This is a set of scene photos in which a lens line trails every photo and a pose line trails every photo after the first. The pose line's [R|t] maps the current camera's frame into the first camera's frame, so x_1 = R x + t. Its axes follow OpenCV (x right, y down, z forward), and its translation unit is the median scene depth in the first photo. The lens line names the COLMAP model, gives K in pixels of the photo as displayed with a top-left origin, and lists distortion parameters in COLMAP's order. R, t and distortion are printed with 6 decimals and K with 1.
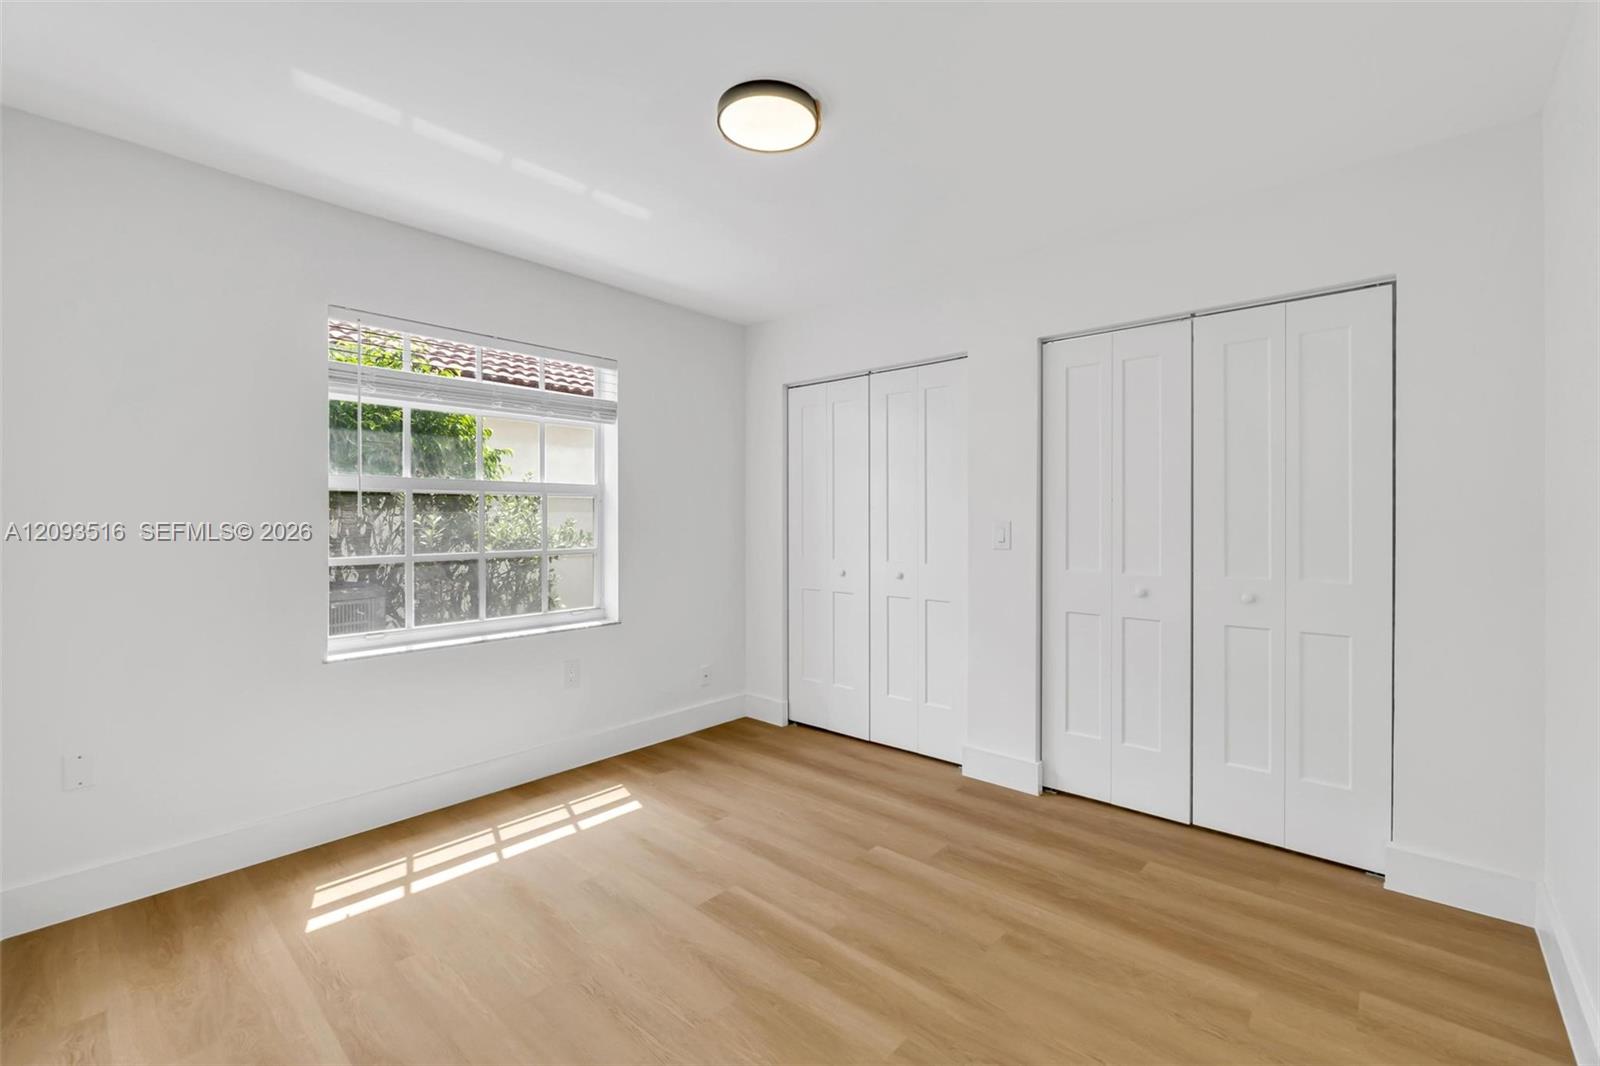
lens RADIAL K [[680.1, 0, 803.0], [0, 680.1, 521.0], [0, 0, 1]] dist [-0.008901, -0.000072]
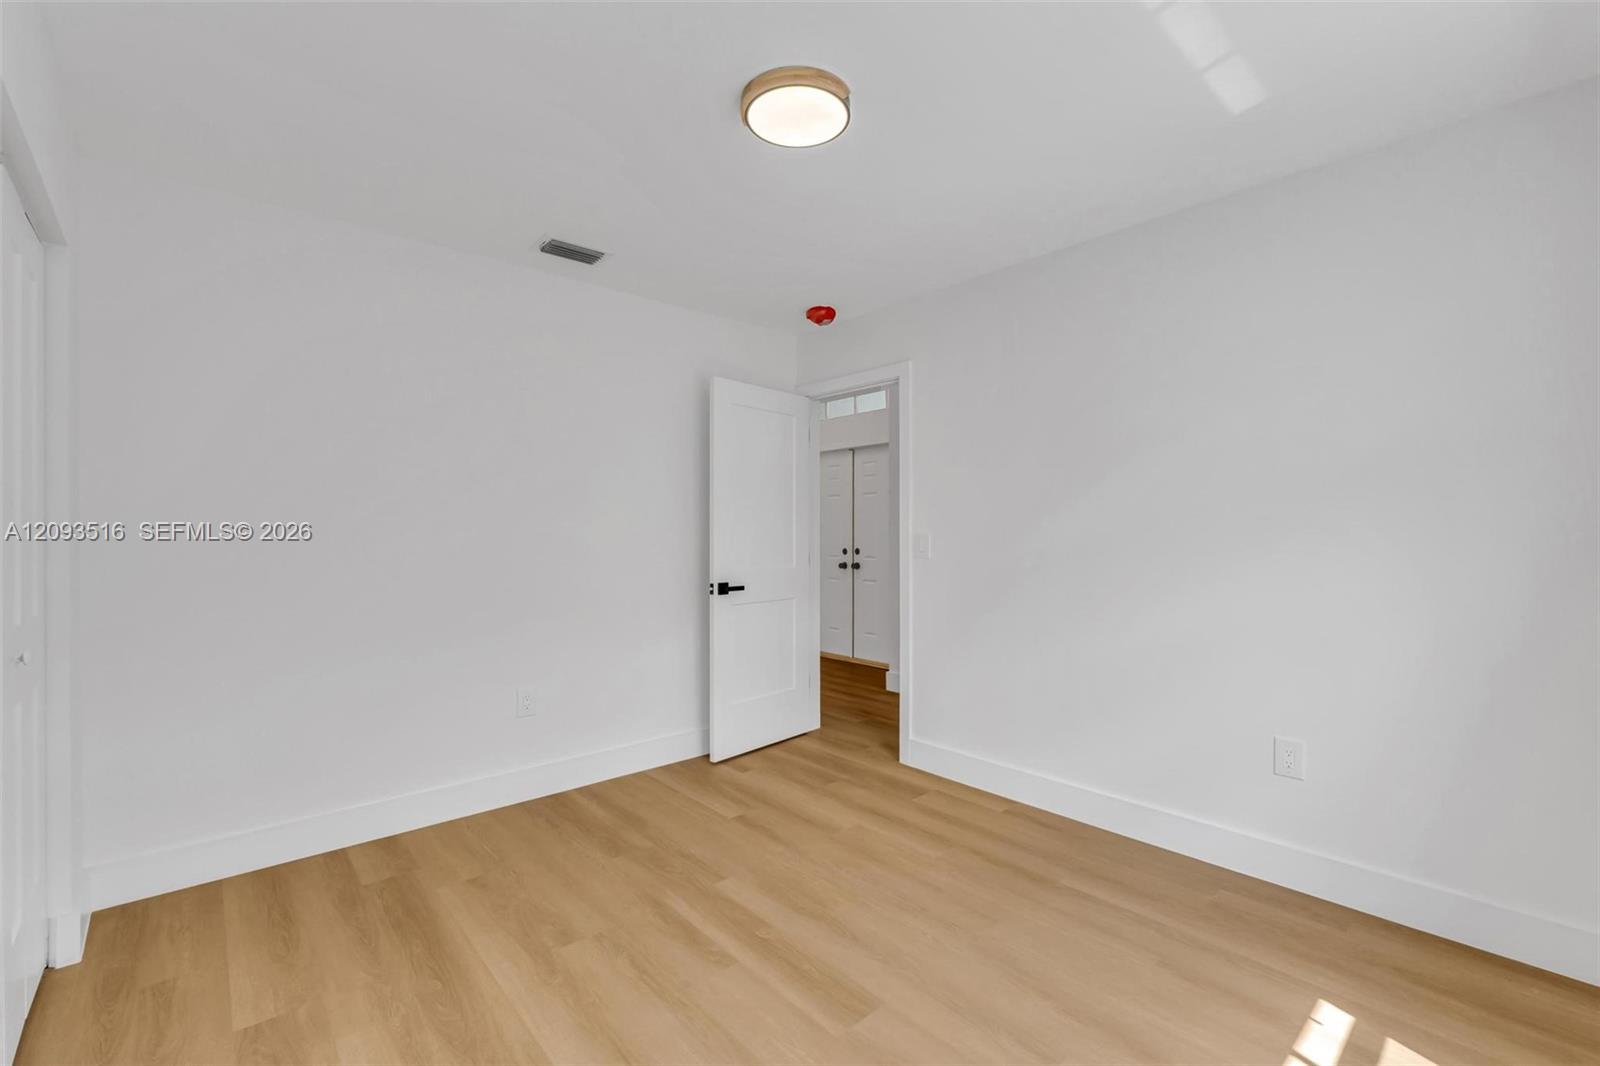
lens RADIAL K [[680.1, 0, 803.0], [0, 680.1, 521.0], [0, 0, 1]] dist [-0.008901, -0.000072]
pose [[-0.993638, 0.003526, 0.112567, -0.167638], [0.002265, 0.999933, -0.011327, -0.003667], [-0.112600, -0.011000, -0.993580, 1.970428]]
